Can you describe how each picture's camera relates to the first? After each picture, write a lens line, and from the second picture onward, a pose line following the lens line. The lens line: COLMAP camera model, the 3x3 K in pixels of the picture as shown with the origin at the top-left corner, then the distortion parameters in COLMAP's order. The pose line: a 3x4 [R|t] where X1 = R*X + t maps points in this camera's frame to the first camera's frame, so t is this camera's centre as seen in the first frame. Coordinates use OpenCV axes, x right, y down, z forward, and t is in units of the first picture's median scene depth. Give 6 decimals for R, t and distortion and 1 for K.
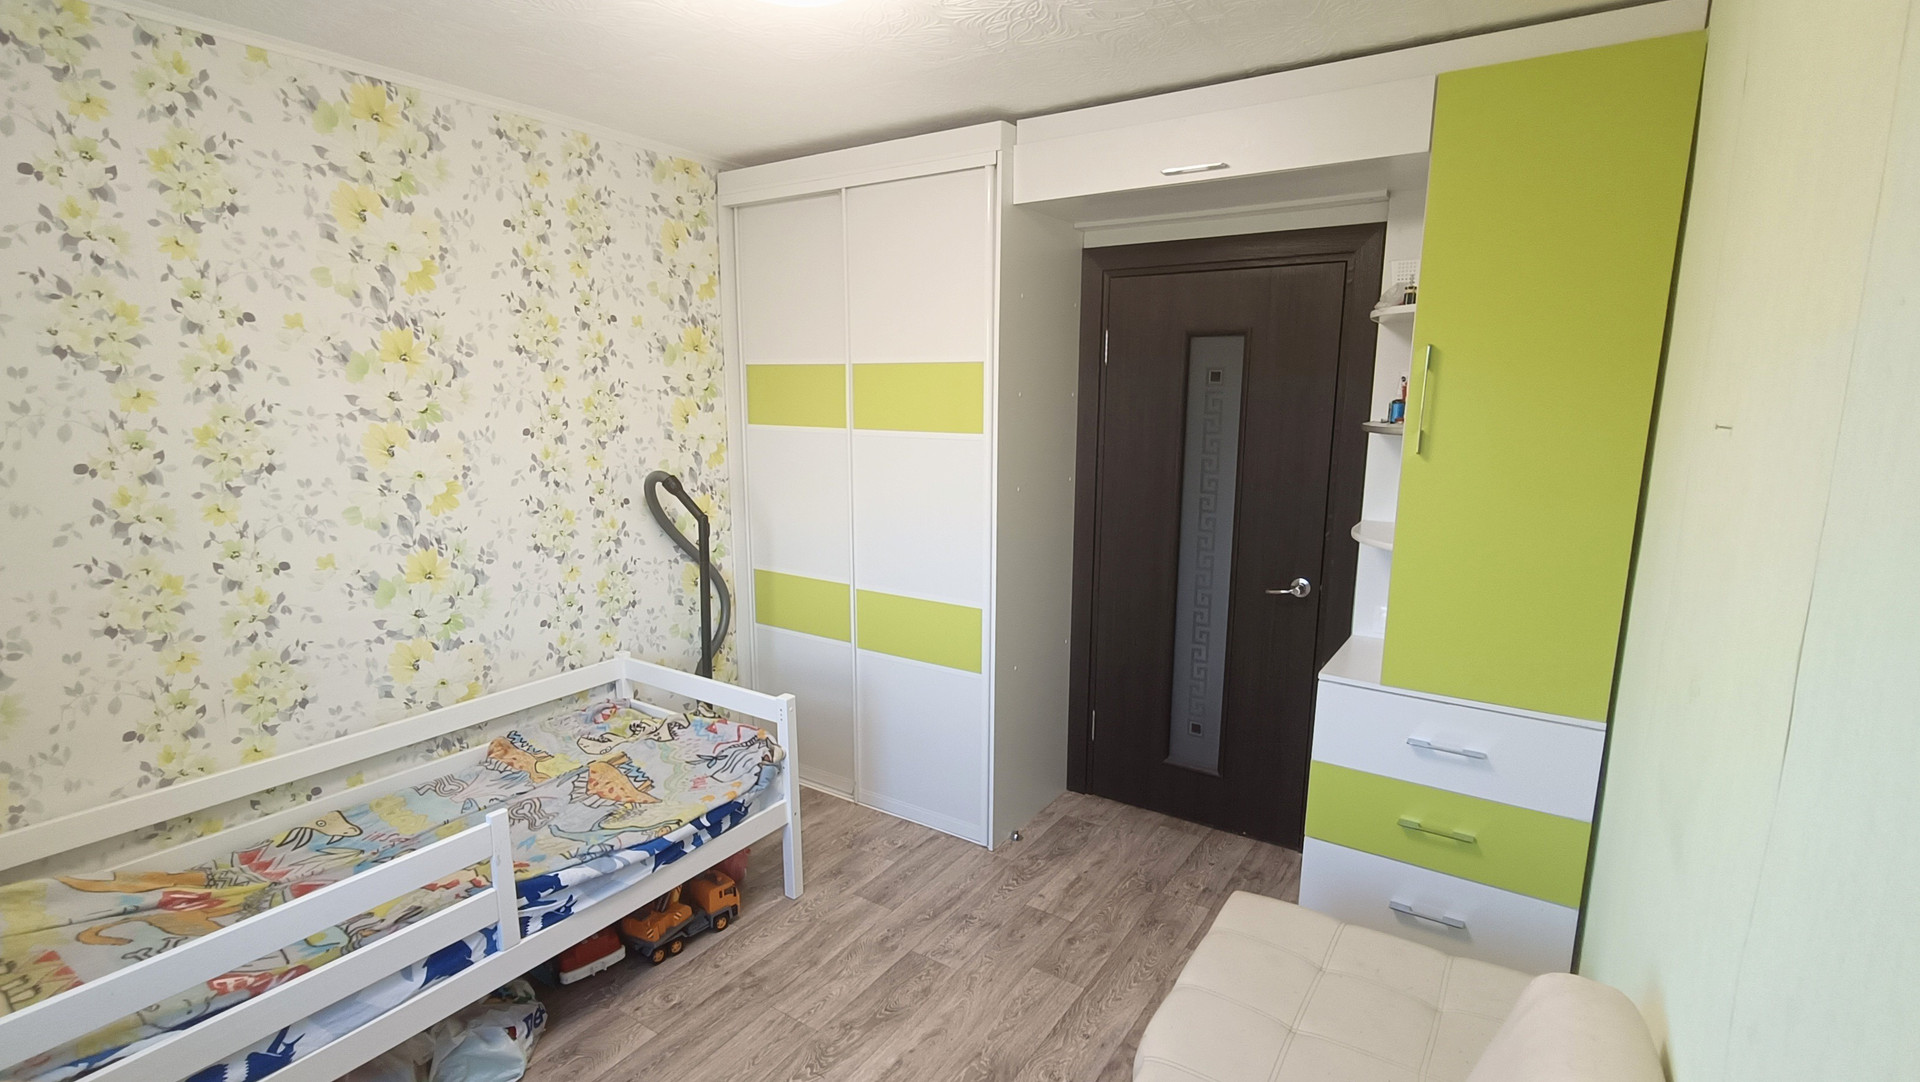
lens RADIAL K [[891.5, 0, 954.7], [0, 891.5, 554.8], [0, 0, 1]] dist [0.001053, 0.001616]
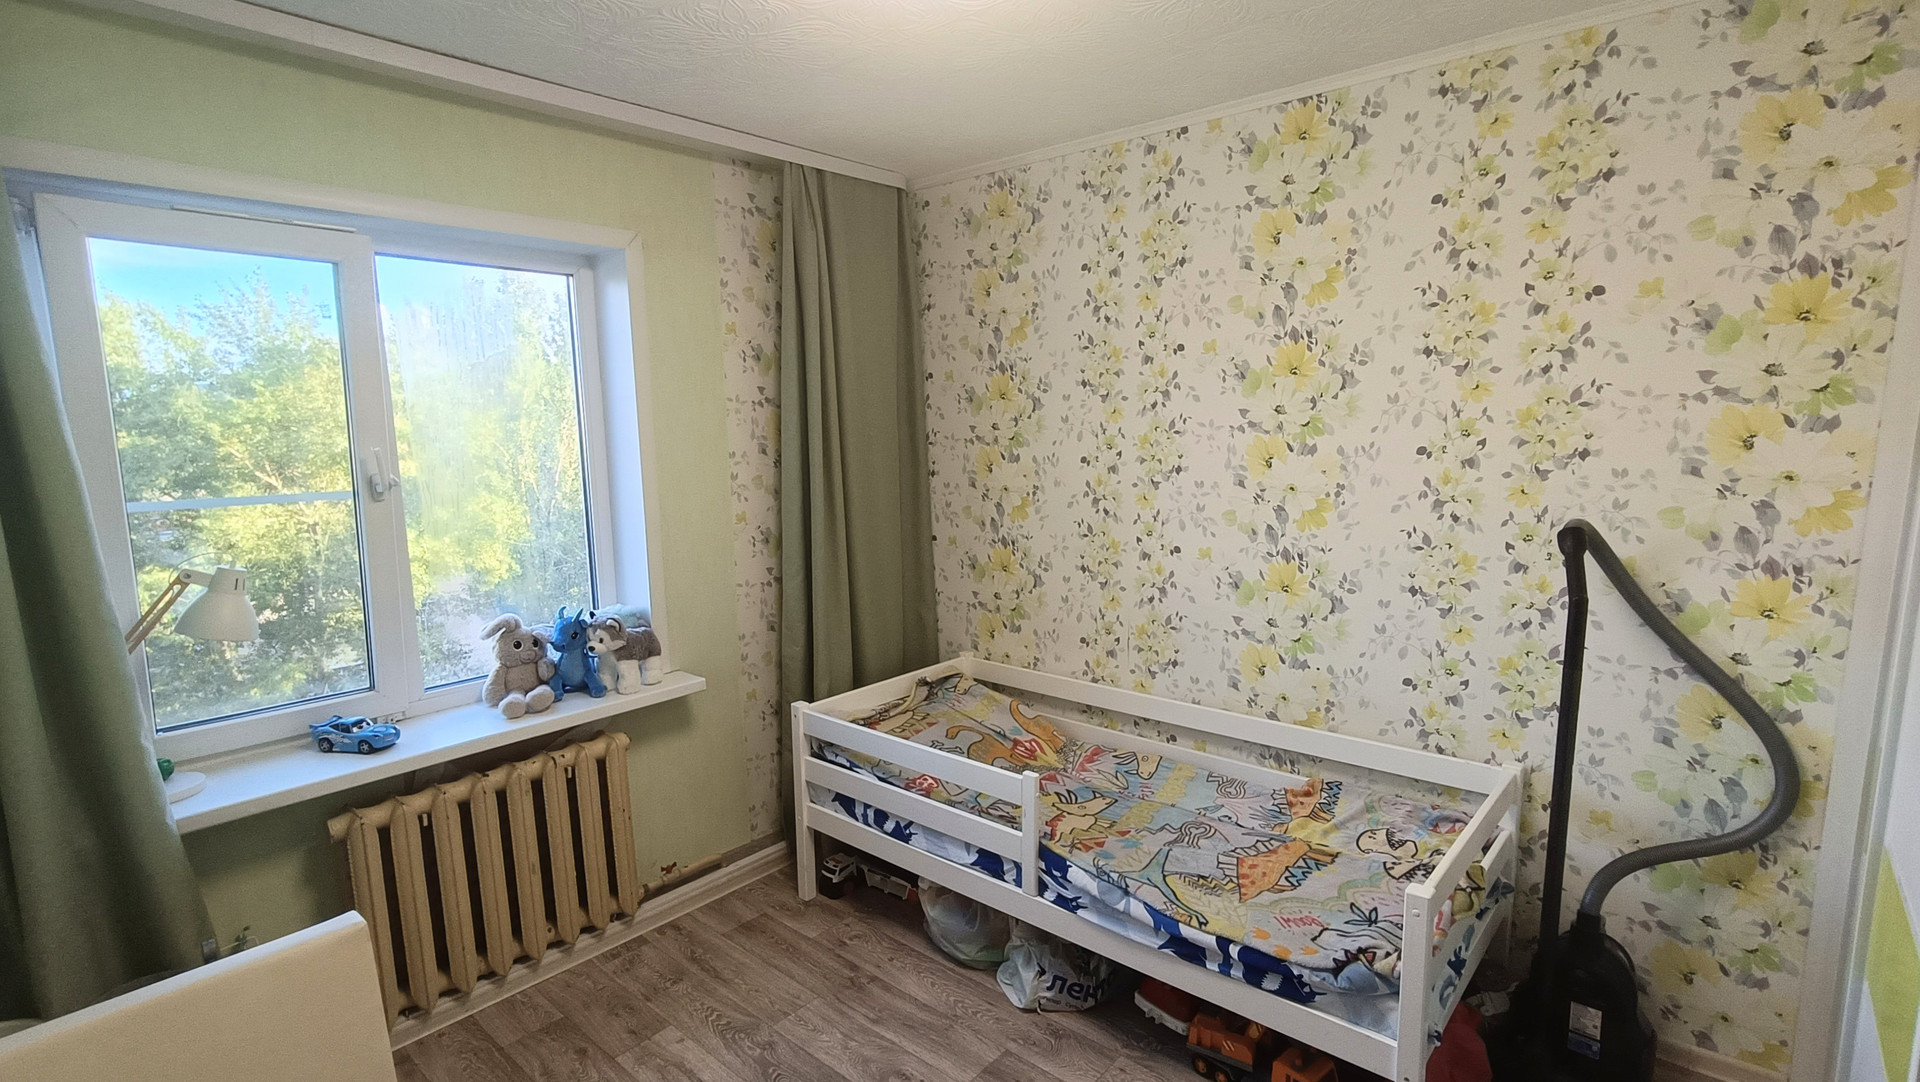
lens RADIAL K [[891.5, 0, 959.6], [0, 891.5, 565.6], [0, 0, 1]] dist [0.001053, 0.001616]
pose [[-0.120338, 0.158042, -0.980072, 0.415559], [-0.169801, 0.969421, 0.177173, -0.112554], [0.978103, 0.187738, -0.089822, 0.700551]]
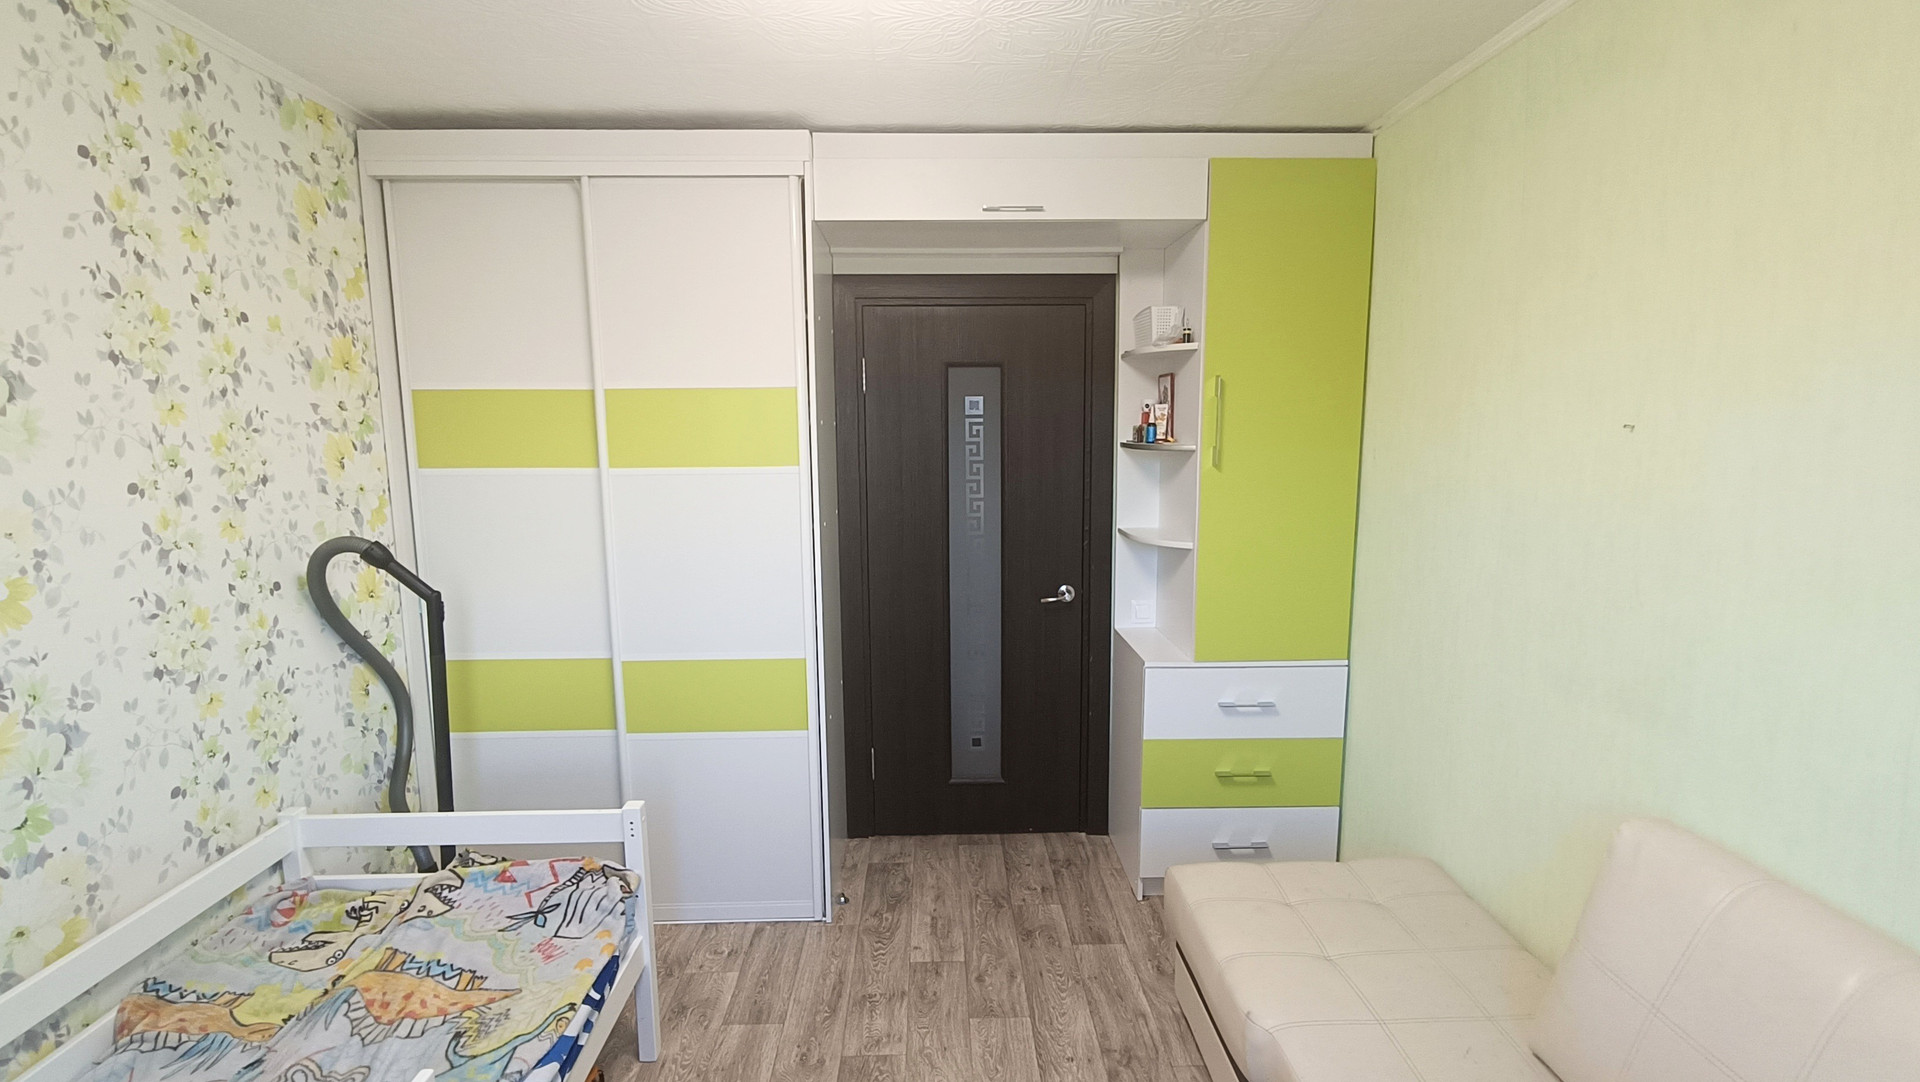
lens RADIAL K [[891.5, 0, 955.8], [0, 891.5, 551.9], [0, 0, 1]] dist [0.001053, 0.001616]
pose [[0.816698, -0.091953, 0.569691, -0.384897], [0.118348, 0.992928, -0.009394, -0.021692], [-0.564798, 0.075094, 0.821805, 0.175641]]
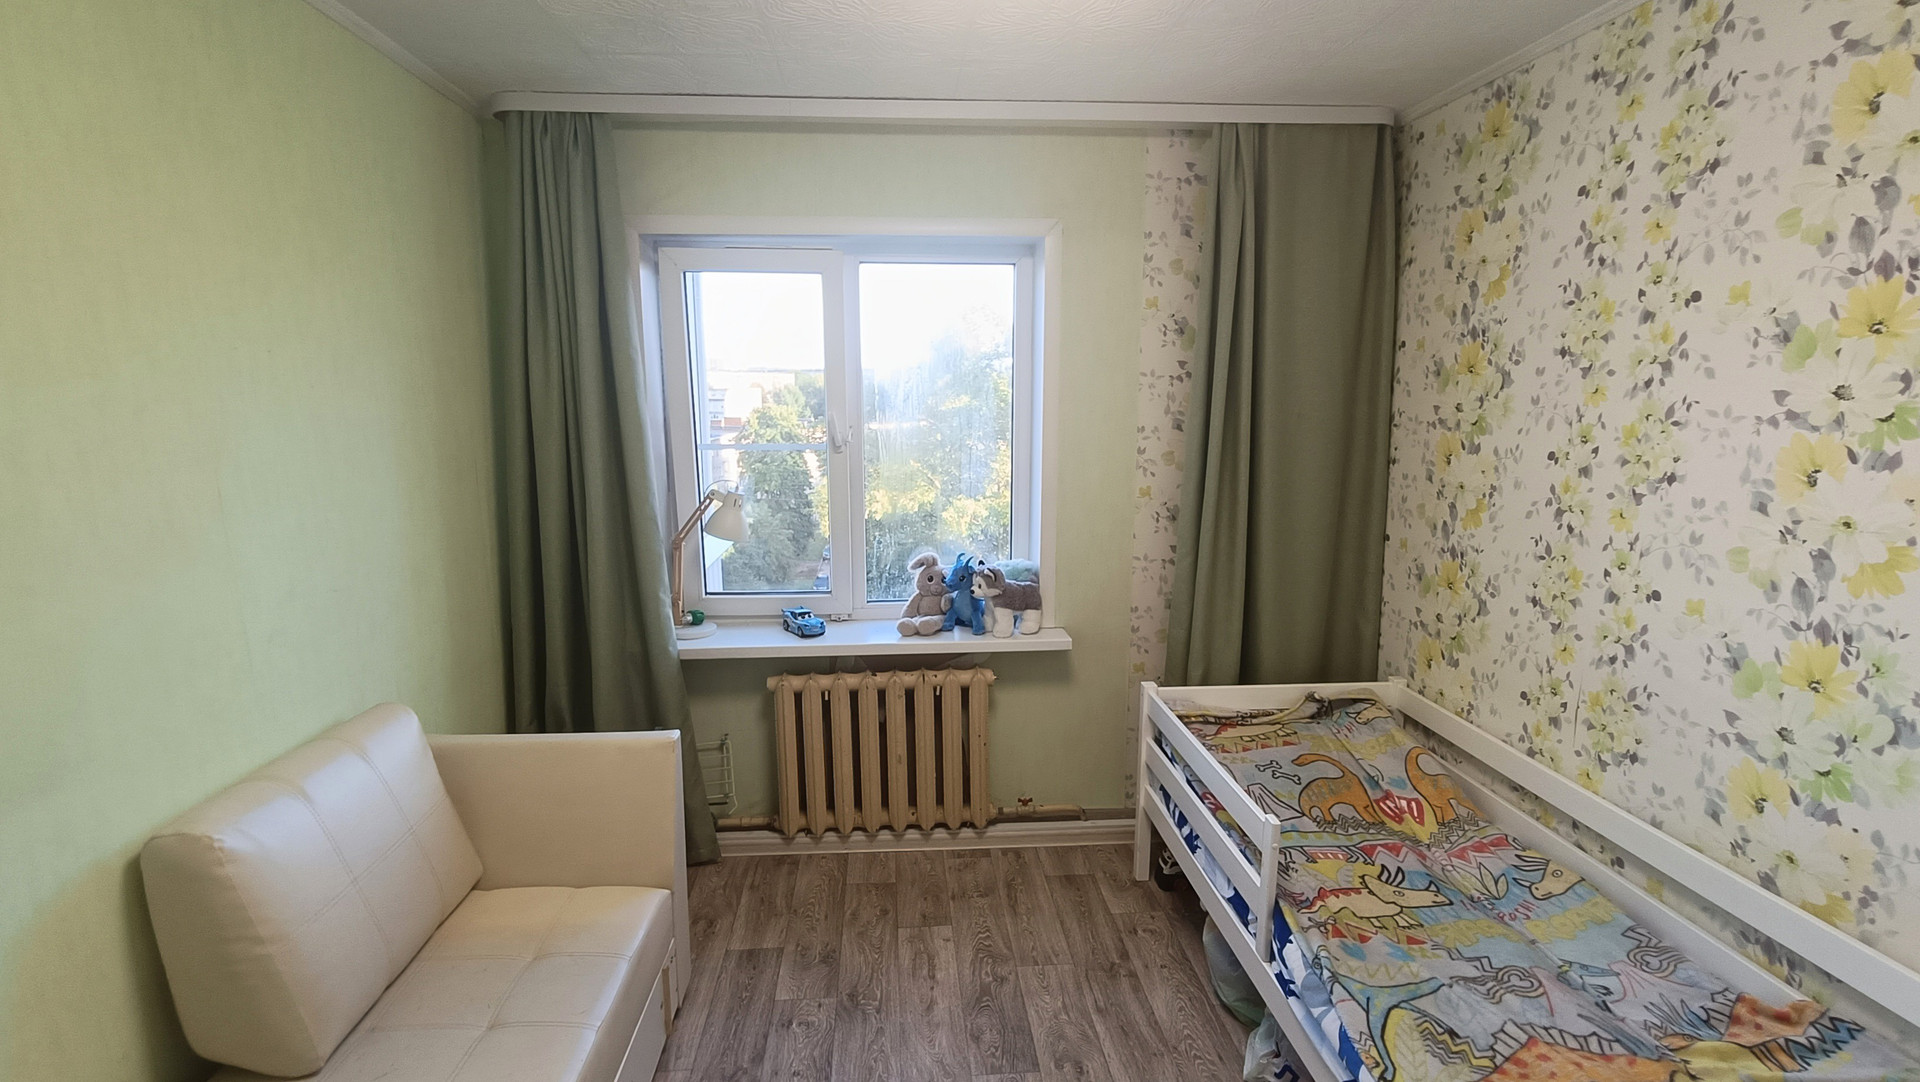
lens RADIAL K [[891.5, 0, 958.9], [0, 891.5, 559.2], [0, 0, 1]] dist [0.001053, 0.001616]
pose [[-0.782237, 0.110793, -0.613050, 0.229558], [-0.117688, 0.940060, 0.320059, -0.179162], [0.611764, 0.322510, -0.722310, 1.017488]]
